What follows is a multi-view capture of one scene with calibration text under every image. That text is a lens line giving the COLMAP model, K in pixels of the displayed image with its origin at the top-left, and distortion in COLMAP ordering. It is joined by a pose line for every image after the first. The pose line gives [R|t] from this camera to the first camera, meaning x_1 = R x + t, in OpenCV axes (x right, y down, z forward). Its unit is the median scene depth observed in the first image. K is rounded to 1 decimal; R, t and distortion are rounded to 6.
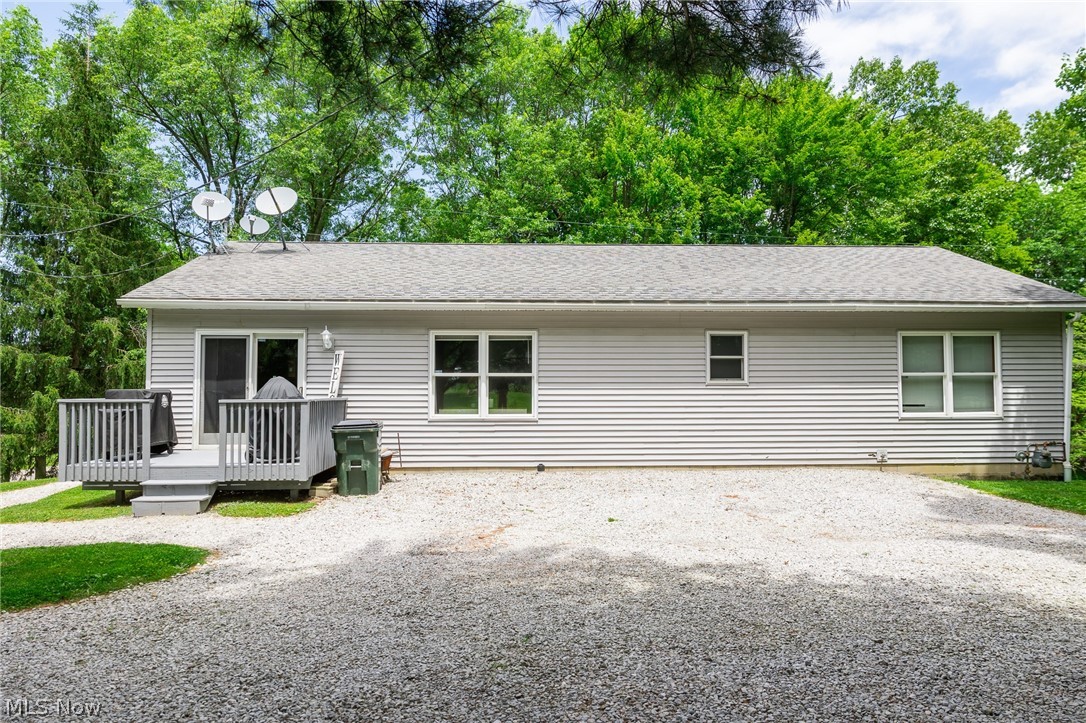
lens RADIAL K [[720.7, 0, 549.8], [0, 720.7, 360.7], [0, 0, 1]] dist [-0.004895, 0.003962]
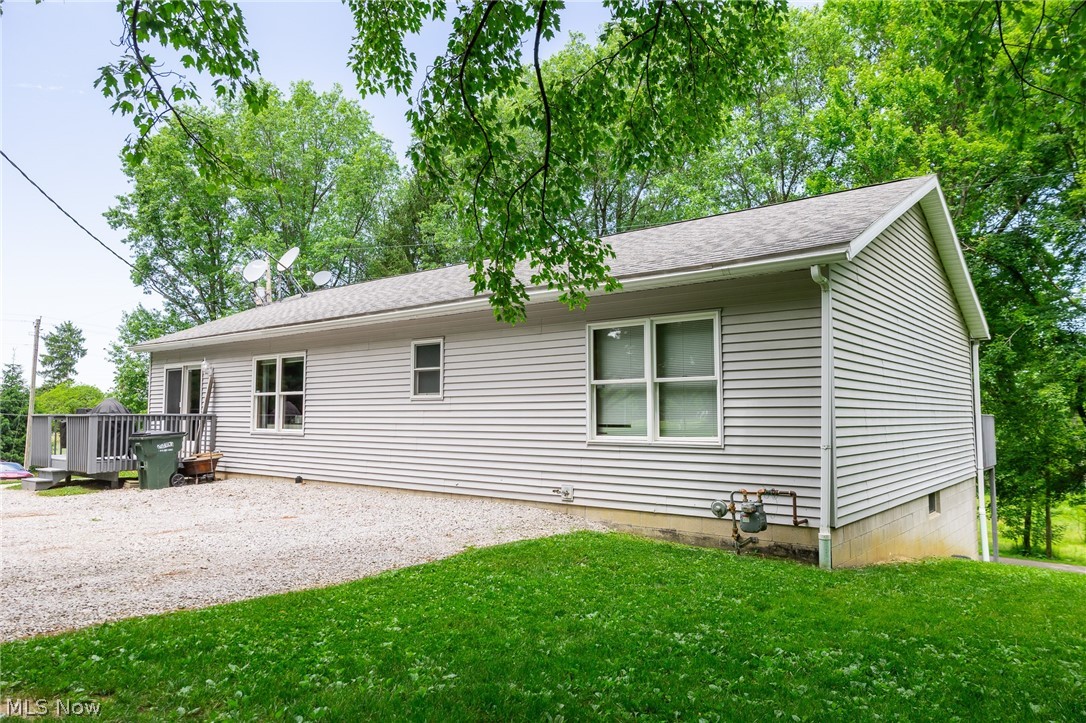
lens RADIAL K [[720.7, 0, 532.4], [0, 720.7, 365.4], [0, 0, 1]] dist [-0.004895, 0.003962]
pose [[0.743876, -0.045606, -0.666760, 0.947420], [0.012328, 0.998436, -0.054539, 0.041687], [0.668204, 0.032350, 0.743274, 0.427096]]
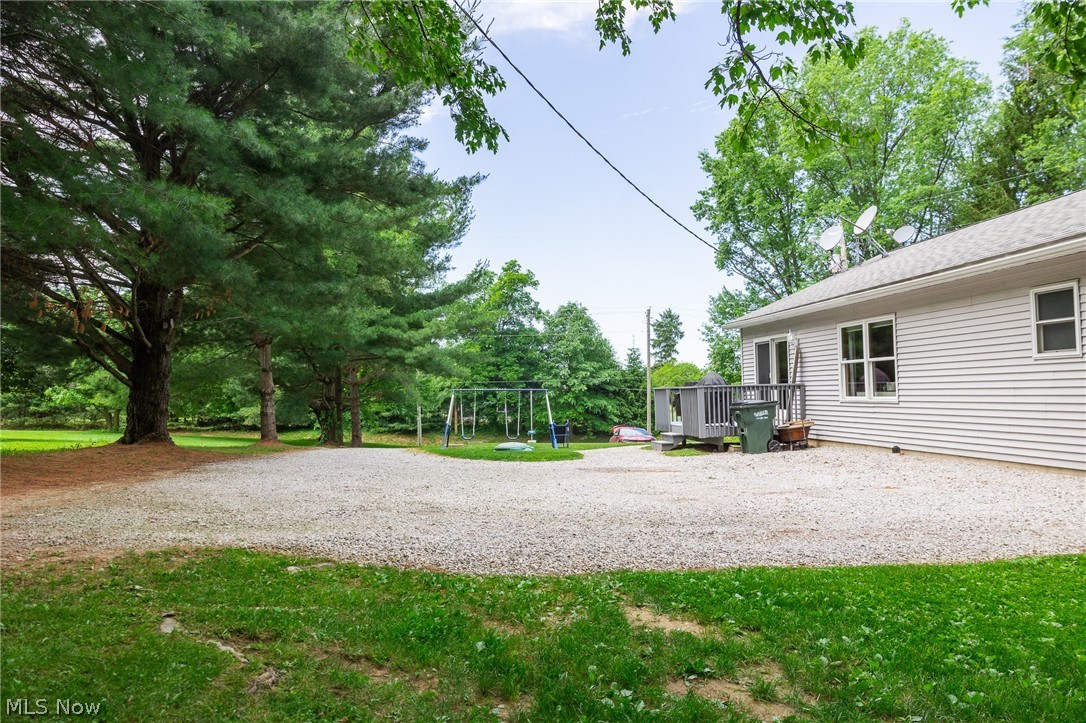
lens RADIAL K [[720.7, 0, 539.5], [0, 720.7, 365.0], [0, 0, 1]] dist [-0.004895, 0.003962]
pose [[0.085402, -0.040389, -0.995528, 0.940242], [0.044357, 0.998341, -0.036698, 0.044346], [0.995359, -0.041024, 0.087052, 0.412855]]
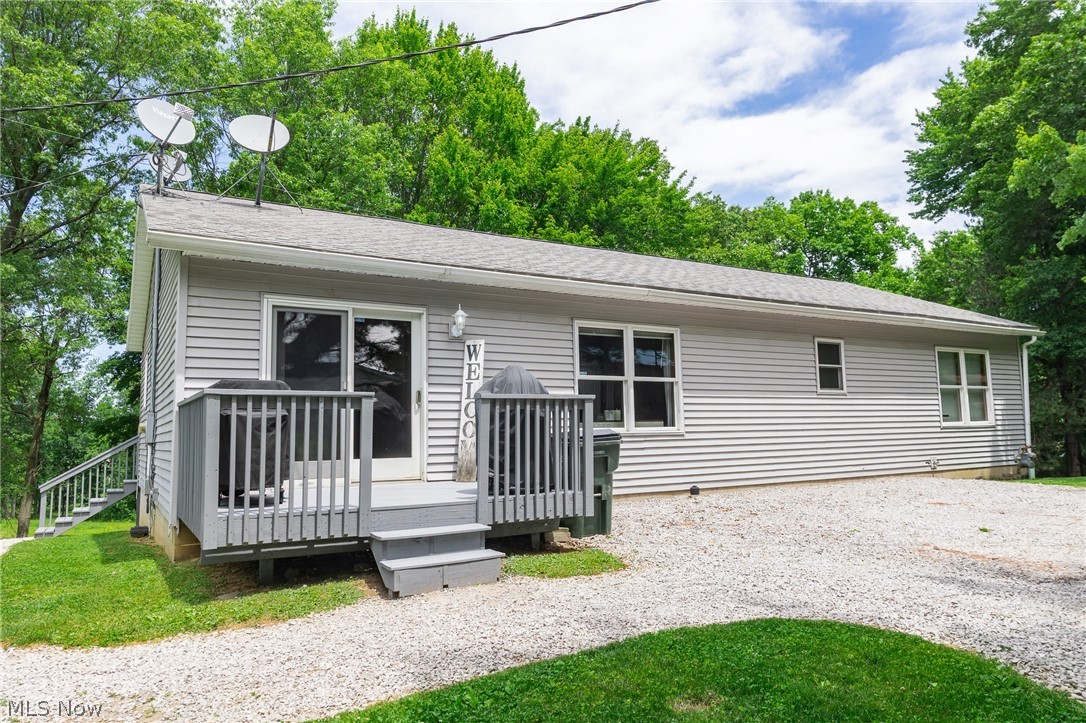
lens RADIAL K [[720.7, 0, 541.9], [0, 720.7, 356.0], [0, 0, 1]] dist [-0.004895, 0.003962]
pose [[0.883216, 0.033753, 0.467749, -0.554471], [0.001309, 0.997225, -0.074432, 0.053887], [-0.468964, 0.066352, 0.880722, 0.331826]]
